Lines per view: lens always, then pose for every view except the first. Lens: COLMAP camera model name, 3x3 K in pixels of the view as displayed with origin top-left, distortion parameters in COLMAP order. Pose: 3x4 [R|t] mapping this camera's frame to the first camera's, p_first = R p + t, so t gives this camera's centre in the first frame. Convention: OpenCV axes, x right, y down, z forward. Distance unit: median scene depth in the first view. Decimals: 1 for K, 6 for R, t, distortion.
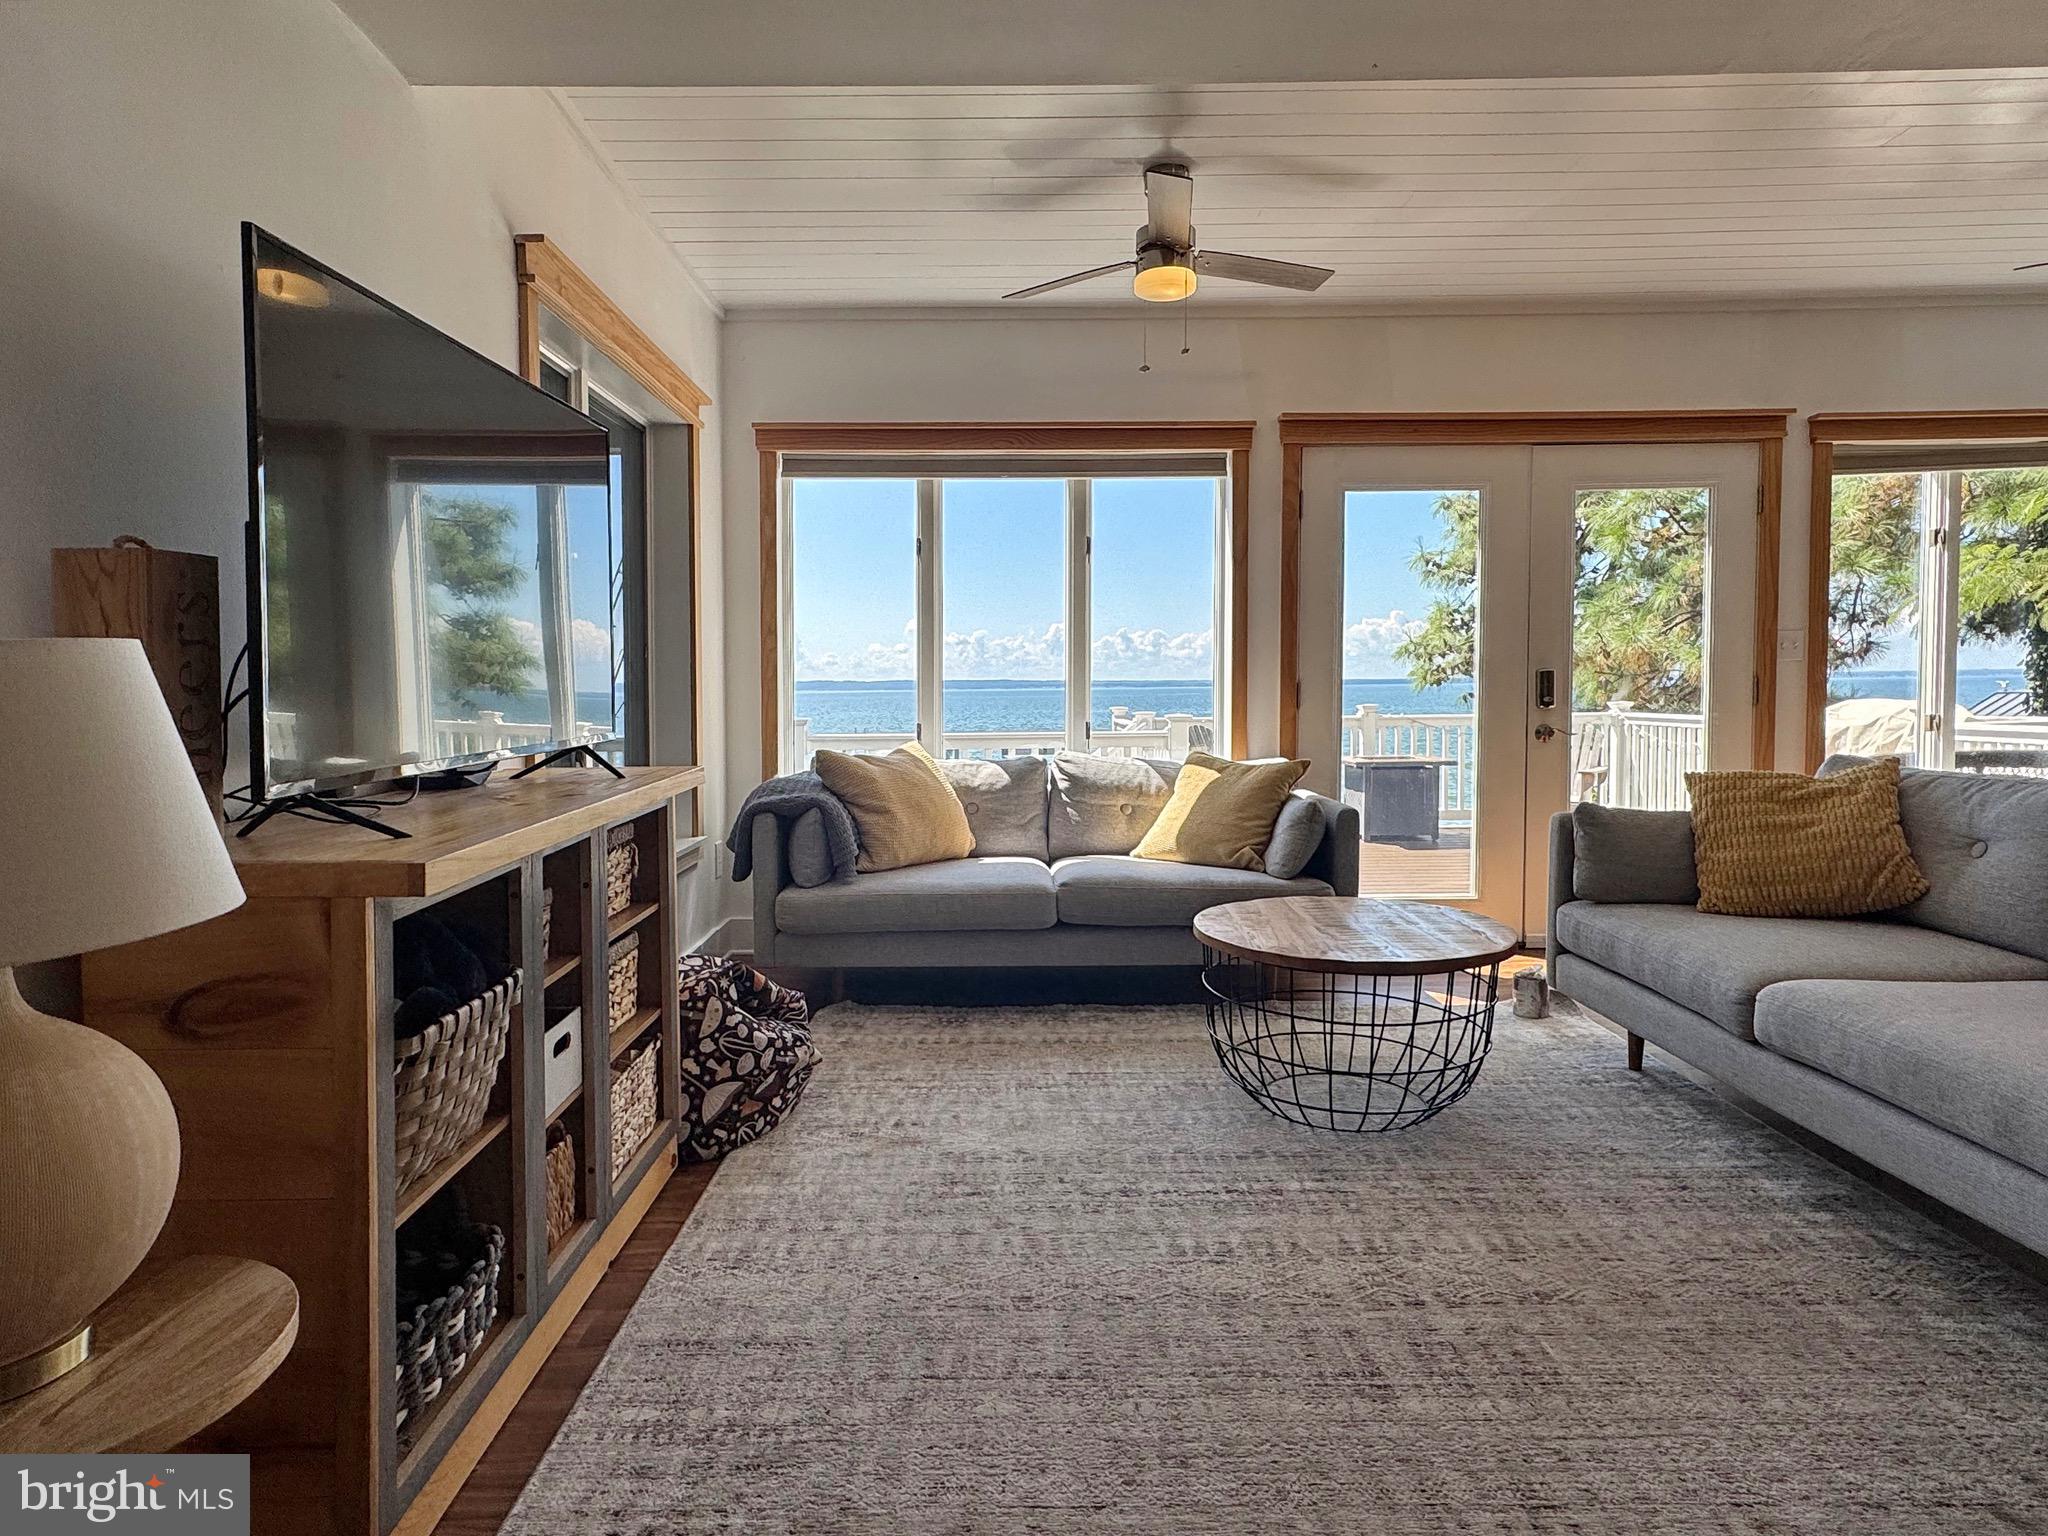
lens RADIAL K [[1191.2, 0, 1023.0], [0, 1191.2, 726.5], [0, 0, 1]] dist [0.027588, 0.000250]
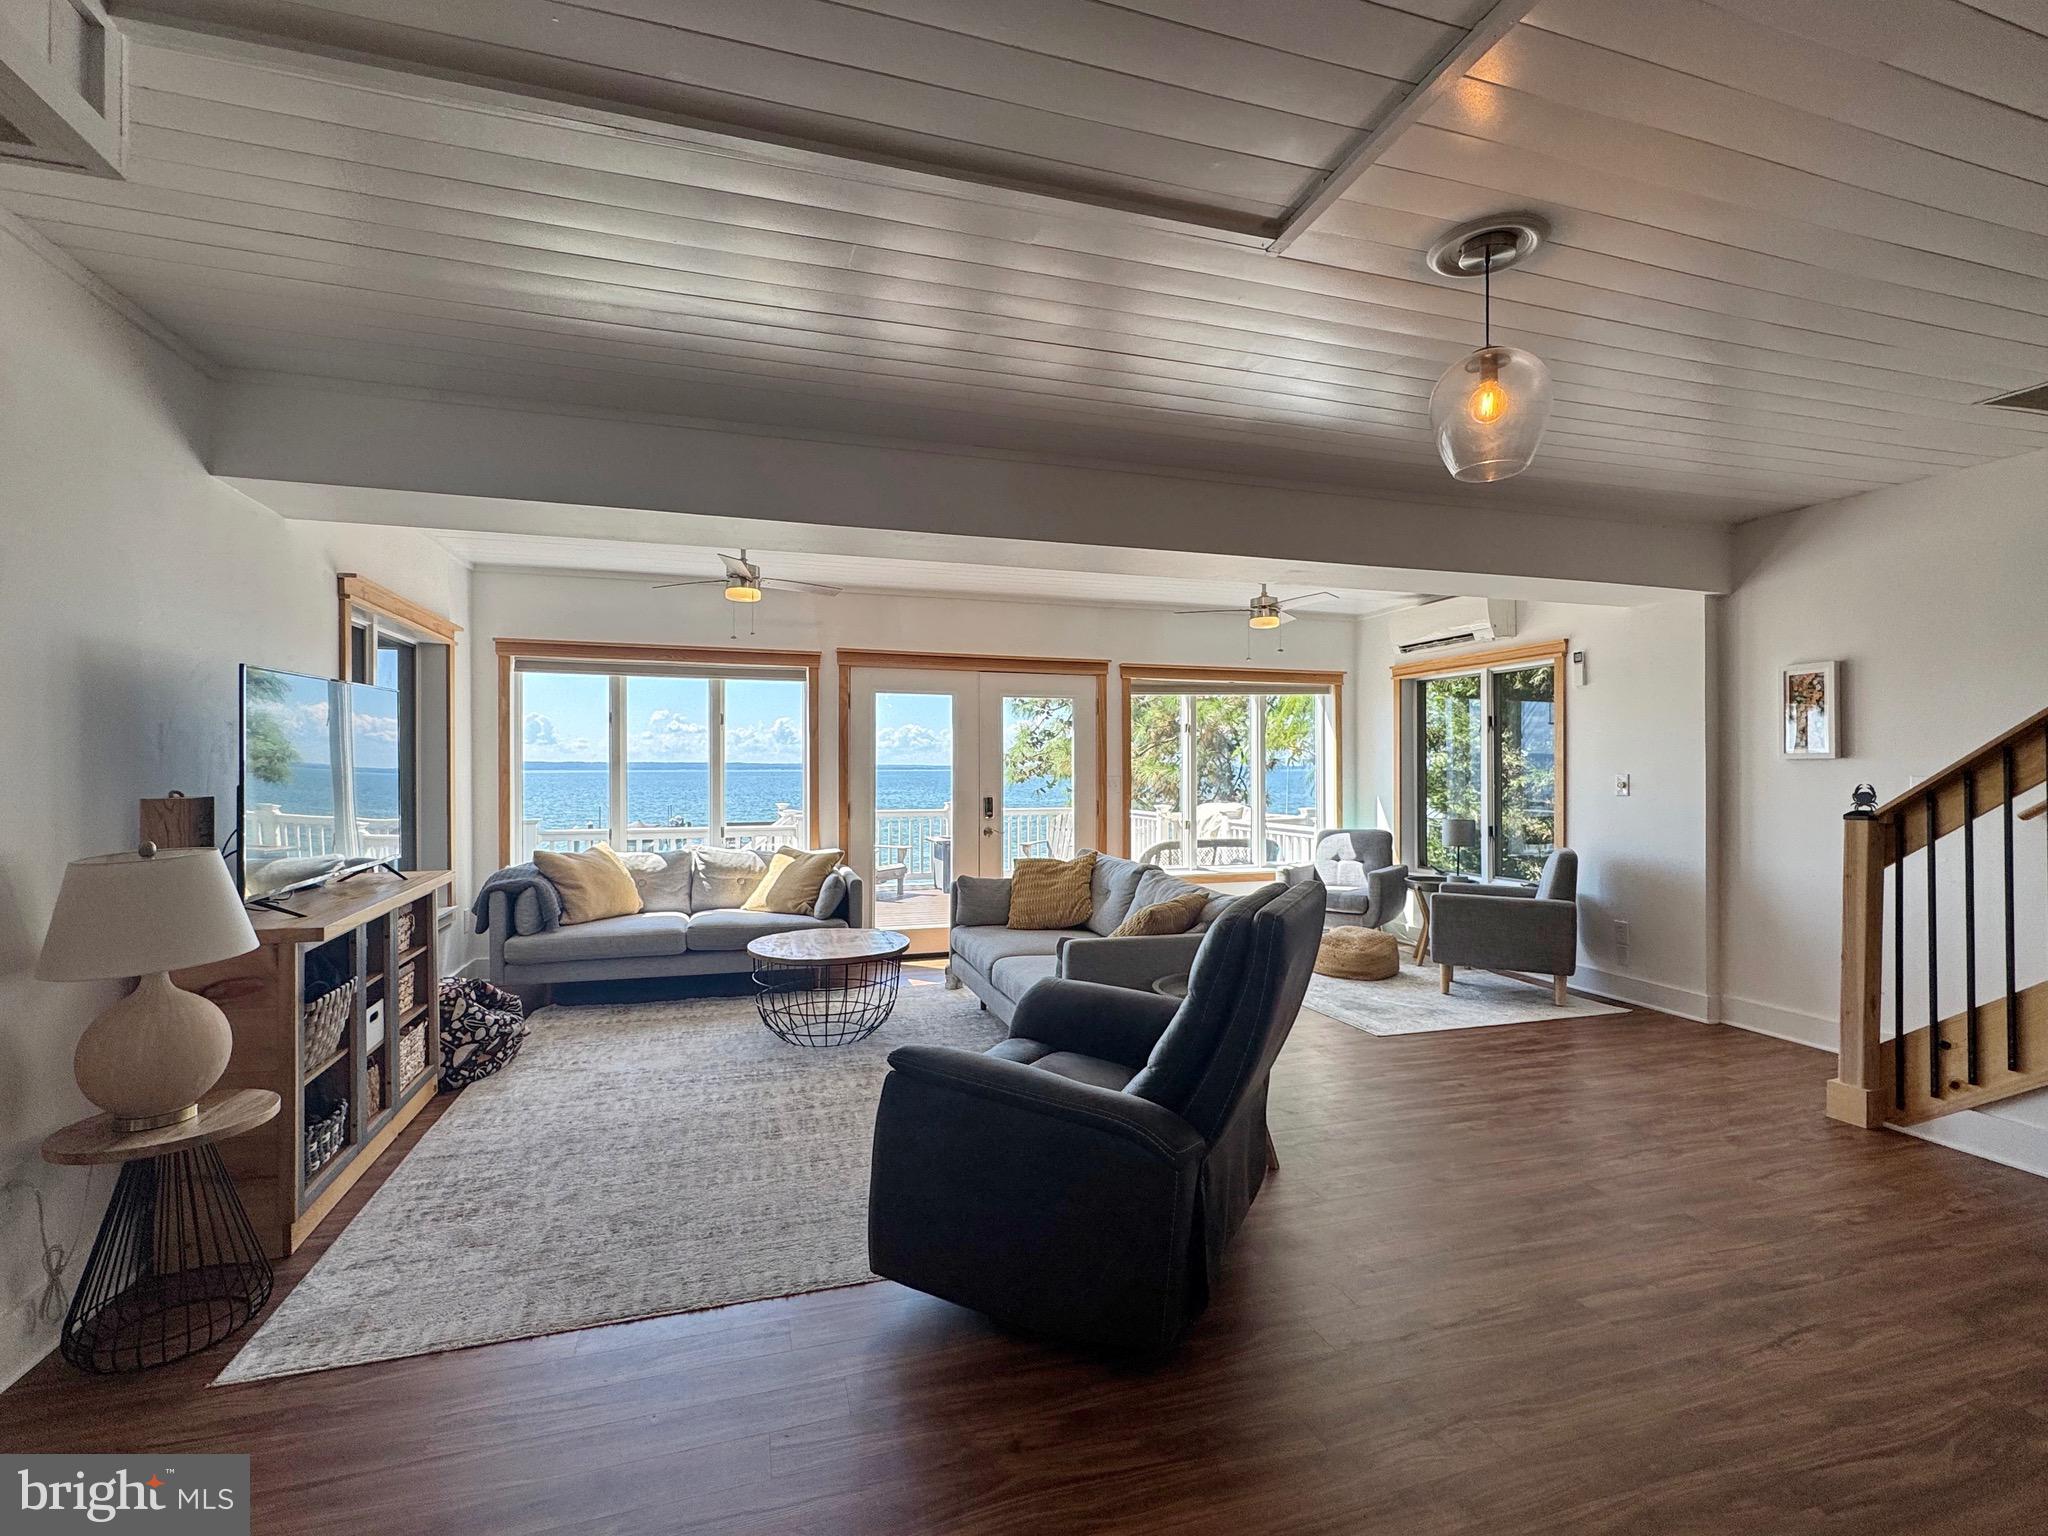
lens RADIAL K [[924.1, 0, 1019.3], [0, 924.1, 786.5], [0, 0, 1]] dist [-0.002075, 0.000204]
pose [[0.960069, 0.004012, 0.279735, 0.147667], [0.000547, 0.999868, -0.016218, -0.063653], [-0.279763, 0.015723, 0.959940, -0.534993]]
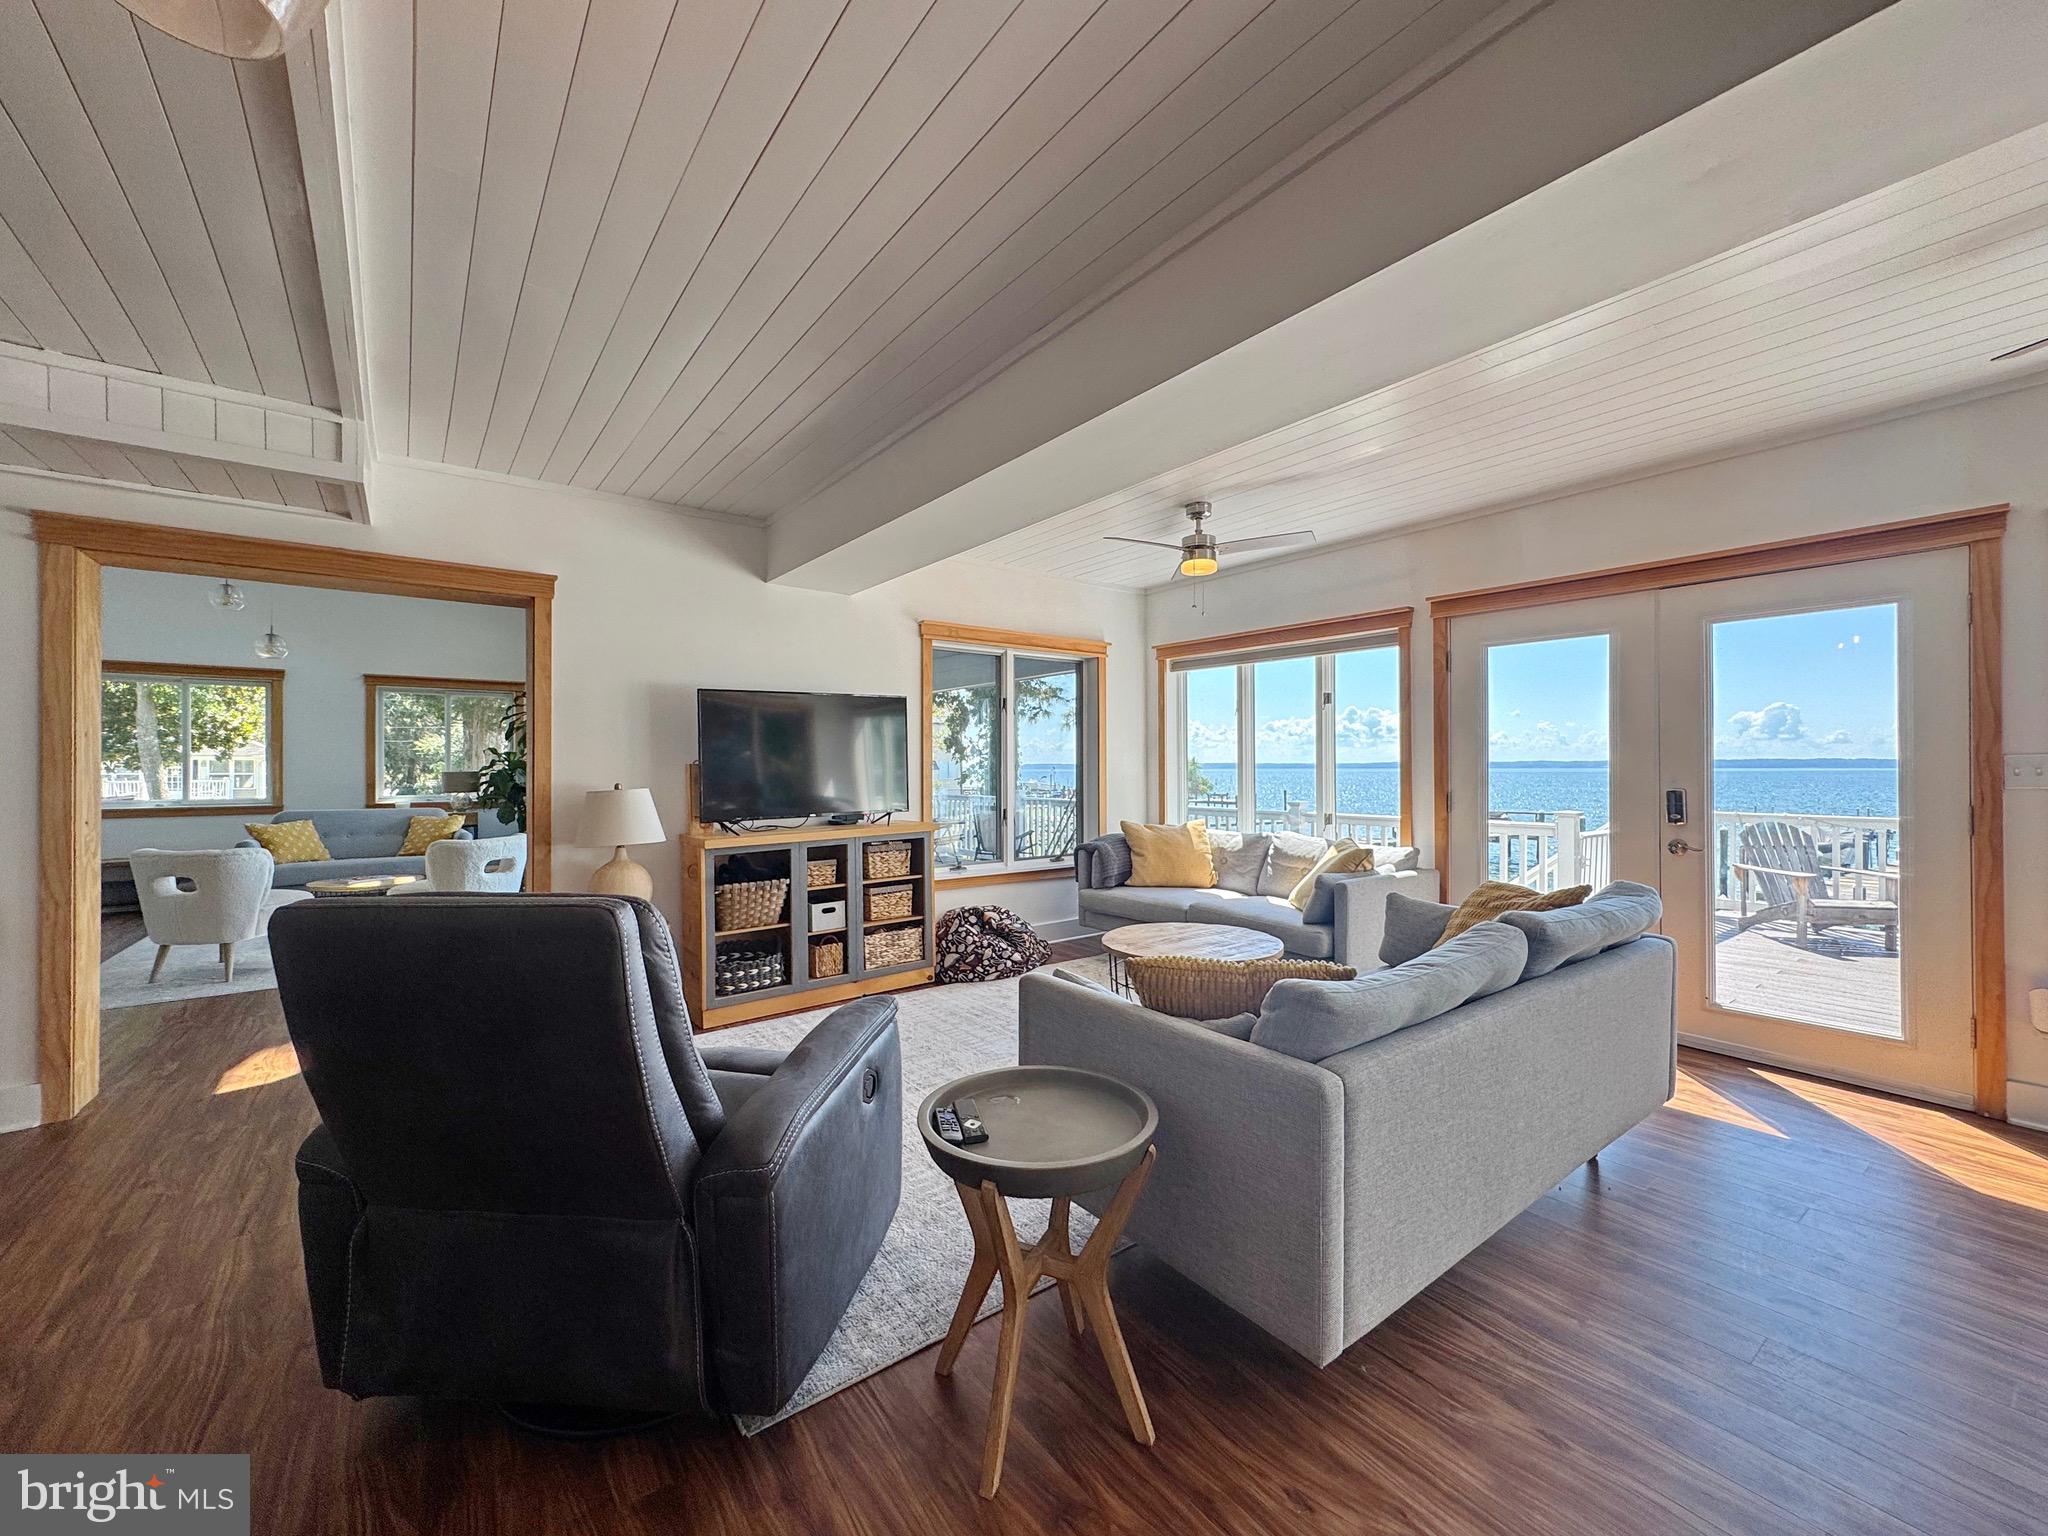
lens RADIAL K [[822.1, 0, 1024.4], [0, 822.1, 765.3], [0, 0, 1]] dist [0.010828, 0.000591]
pose [[0.590481, 0.006407, -0.807026, 1.095973], [-0.033322, 0.999309, -0.016448, -0.057952], [0.806363, 0.036604, 0.590287, 0.104090]]
